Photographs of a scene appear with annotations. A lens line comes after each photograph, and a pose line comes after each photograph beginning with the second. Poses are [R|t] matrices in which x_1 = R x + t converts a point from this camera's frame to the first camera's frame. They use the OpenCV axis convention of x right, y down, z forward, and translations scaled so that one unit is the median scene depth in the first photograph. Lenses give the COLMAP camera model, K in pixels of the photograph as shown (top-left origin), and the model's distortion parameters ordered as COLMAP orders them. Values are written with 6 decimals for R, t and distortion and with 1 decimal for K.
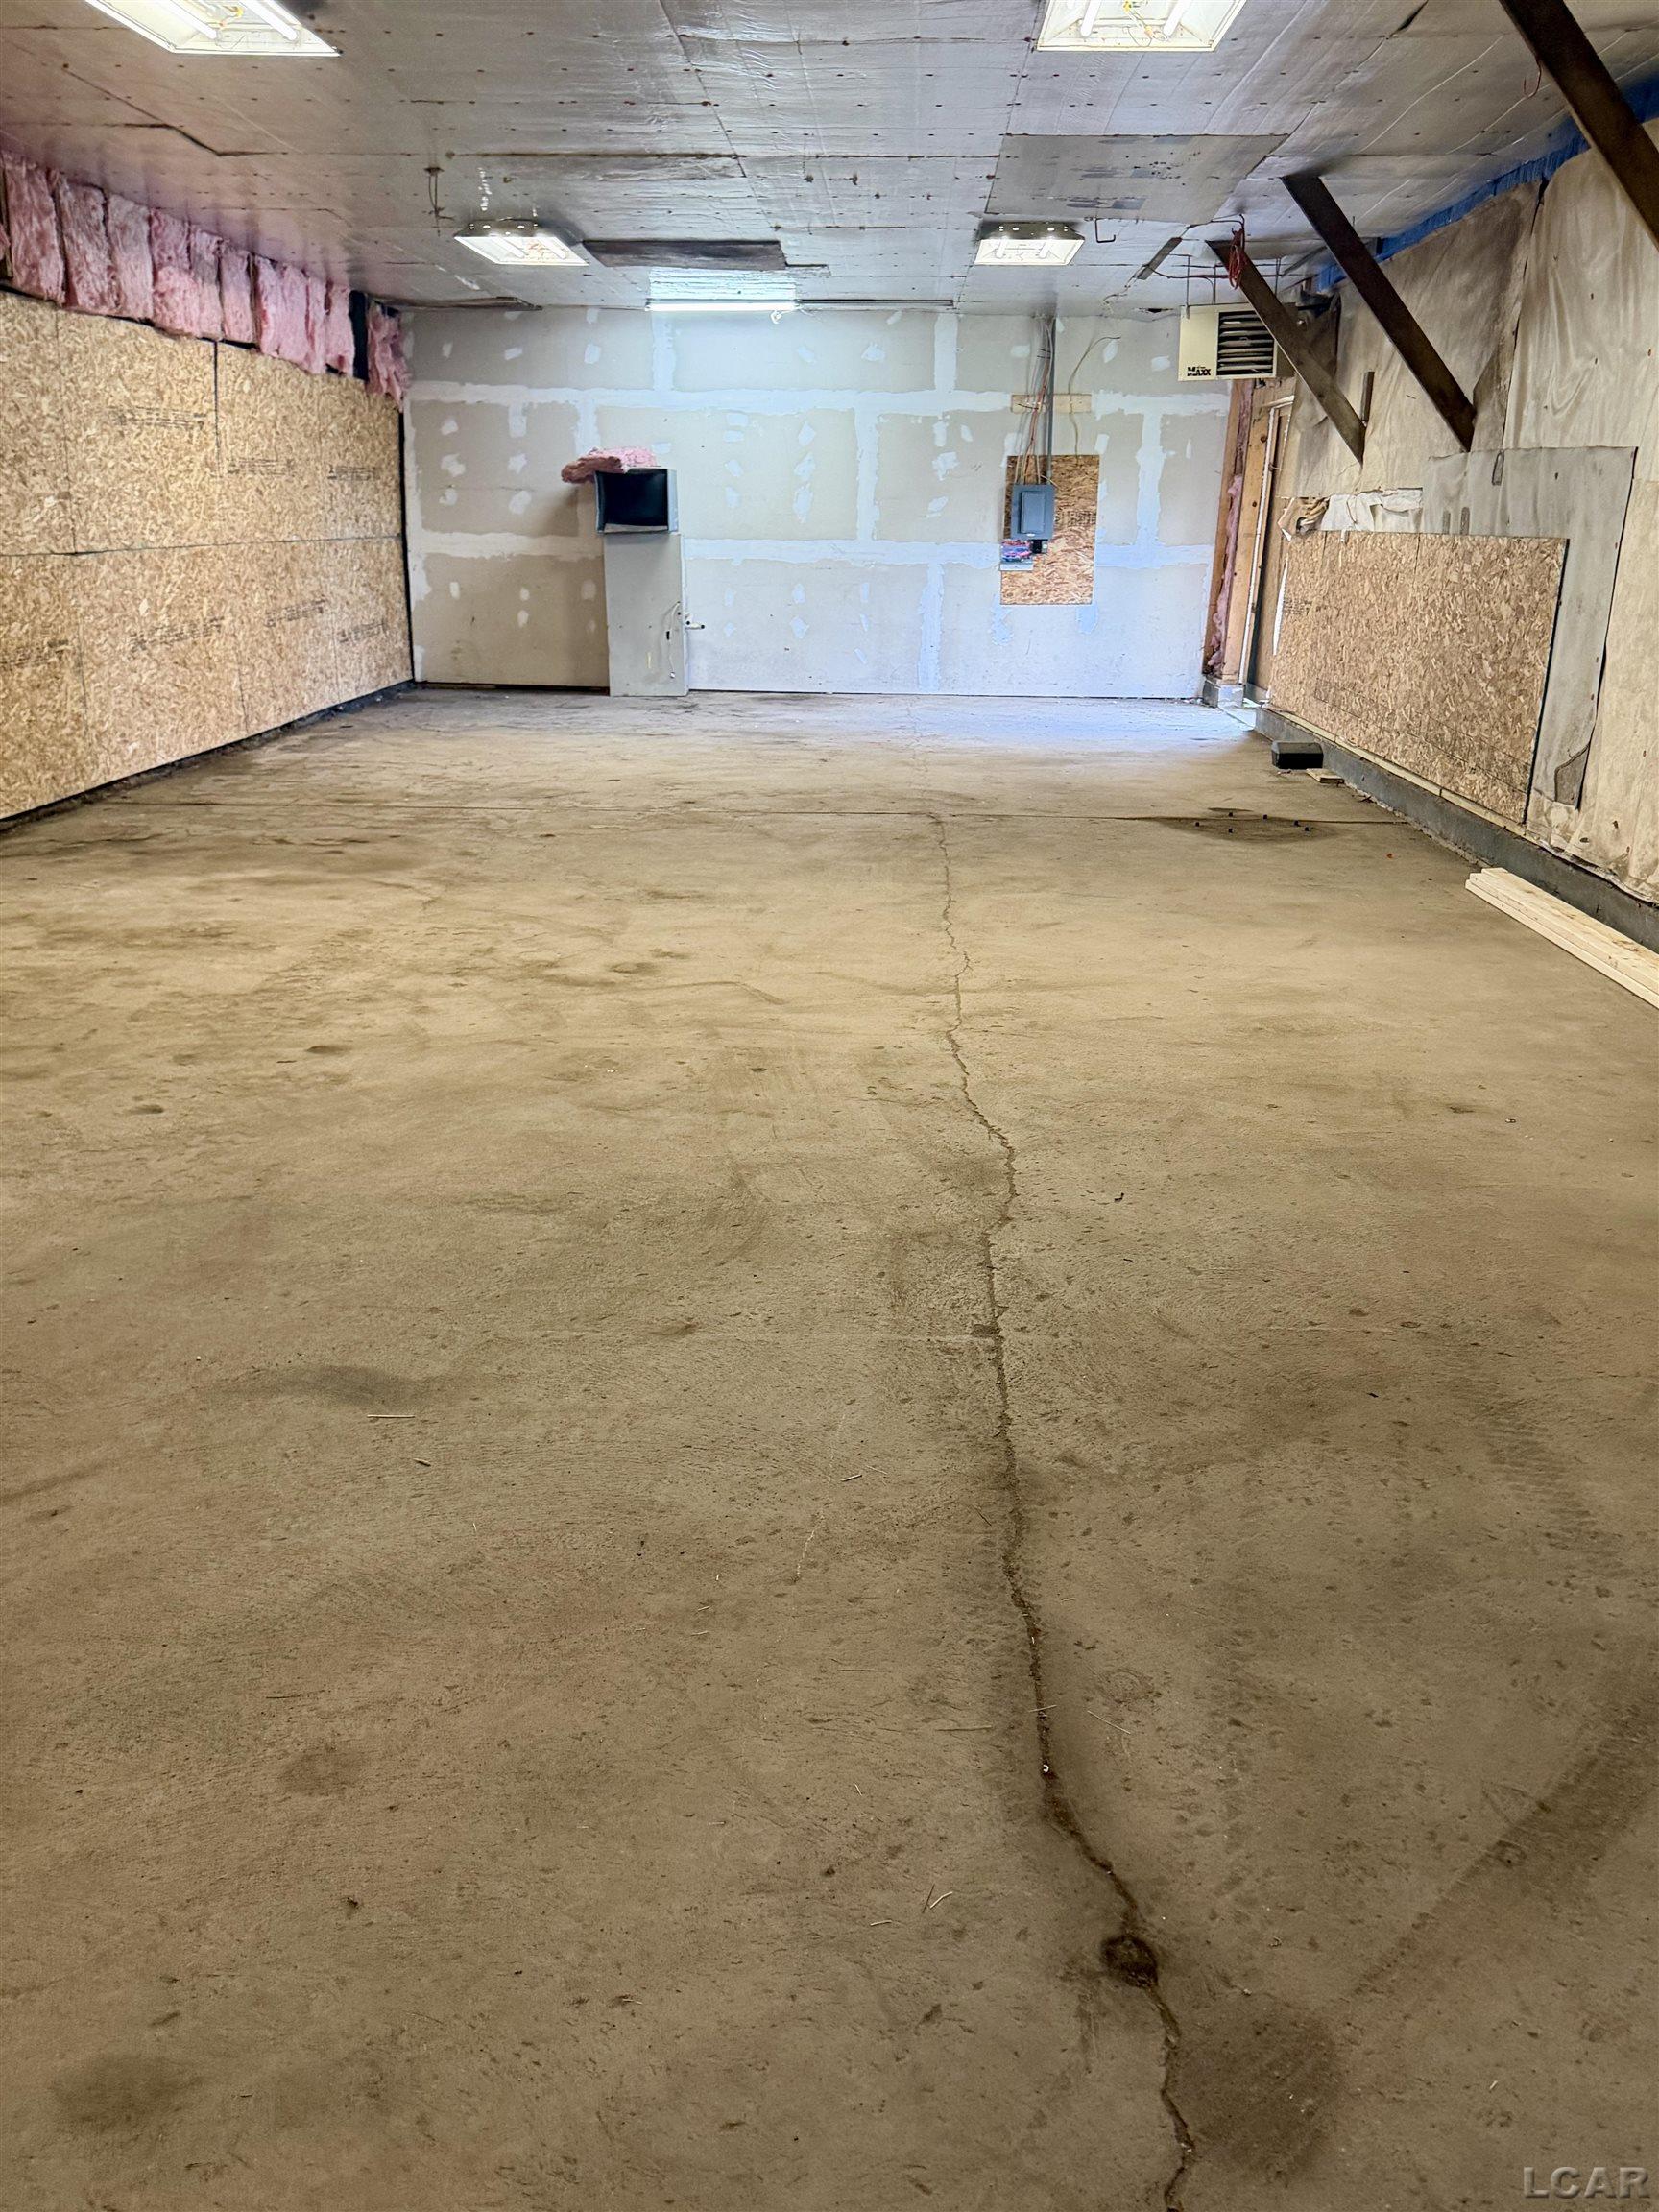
lens RADIAL K [[1902.0, 0, 829.5], [0, 1902.0, 1106.0], [0, 0, 1]] dist [0.006202, 0.003061]
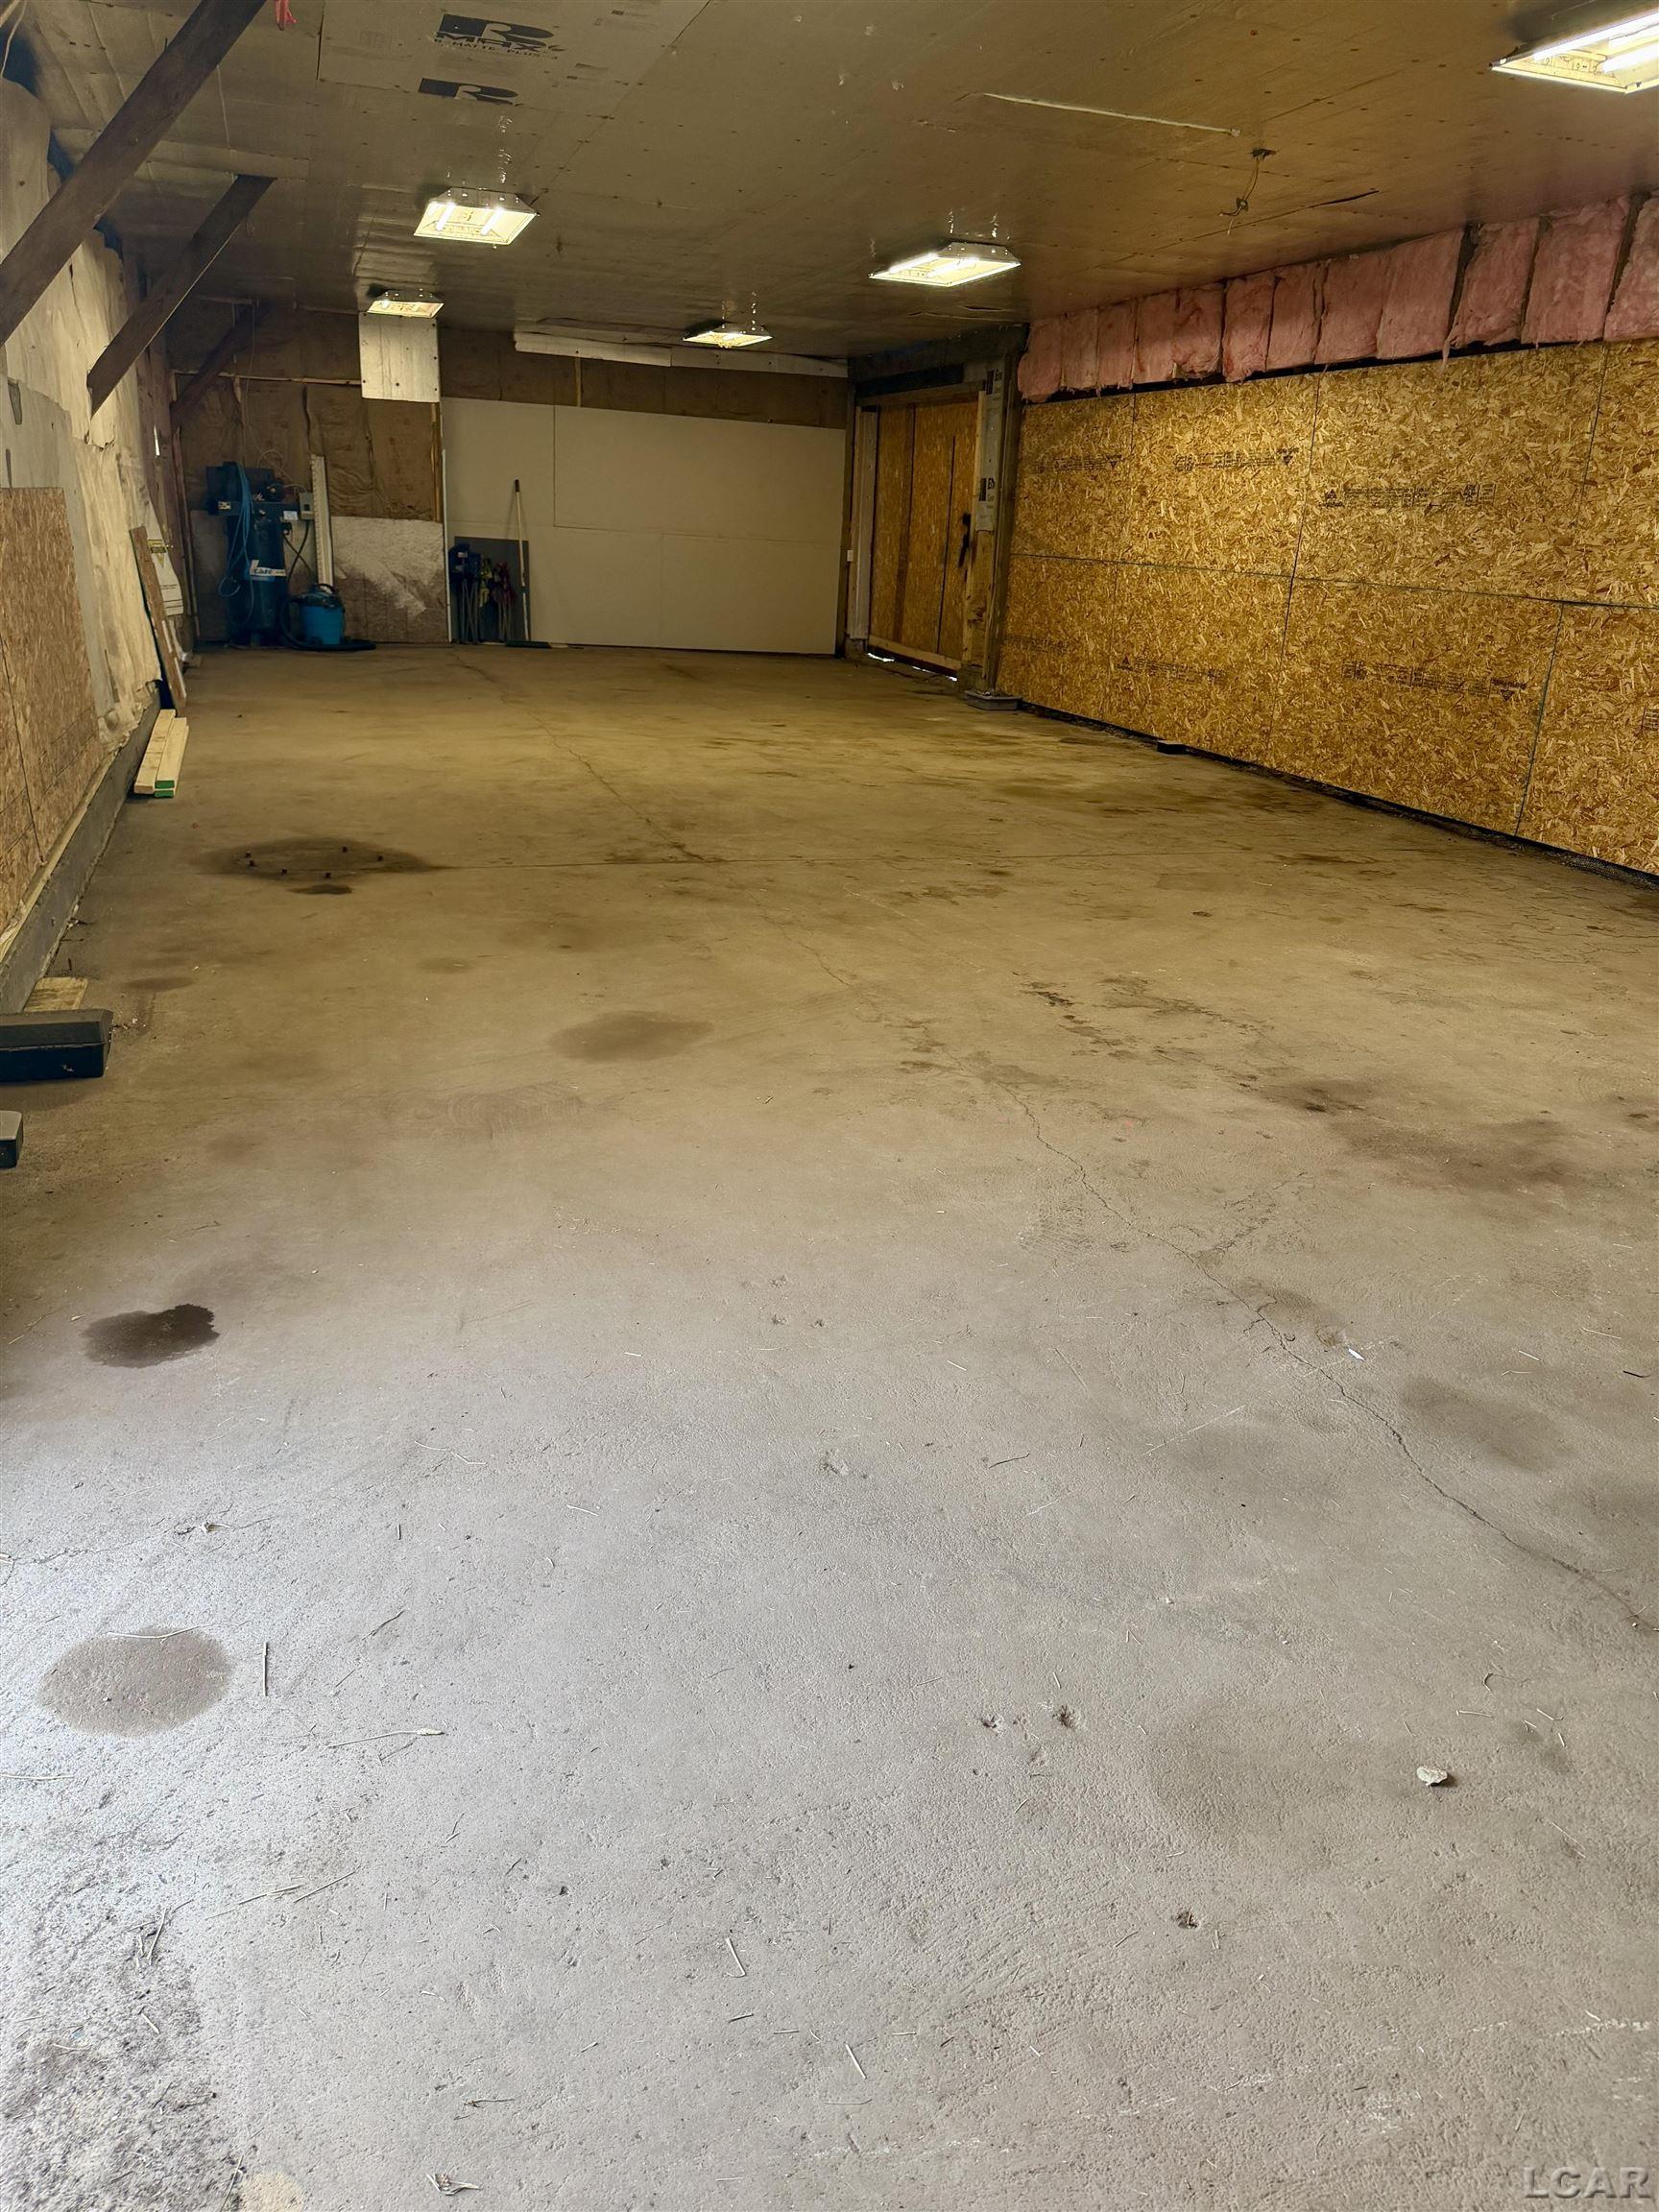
lens RADIAL K [[1560.5, 0, 829.5], [0, 1560.5, 1106.0], [0, 0, 1]] dist [-0.003258, -0.000974]
pose [[-0.930702, 0.069065, -0.359198, 0.266938], [-0.168134, 0.791342, 0.587800, -0.501243], [0.324844, 0.607461, -0.724891, 1.644912]]
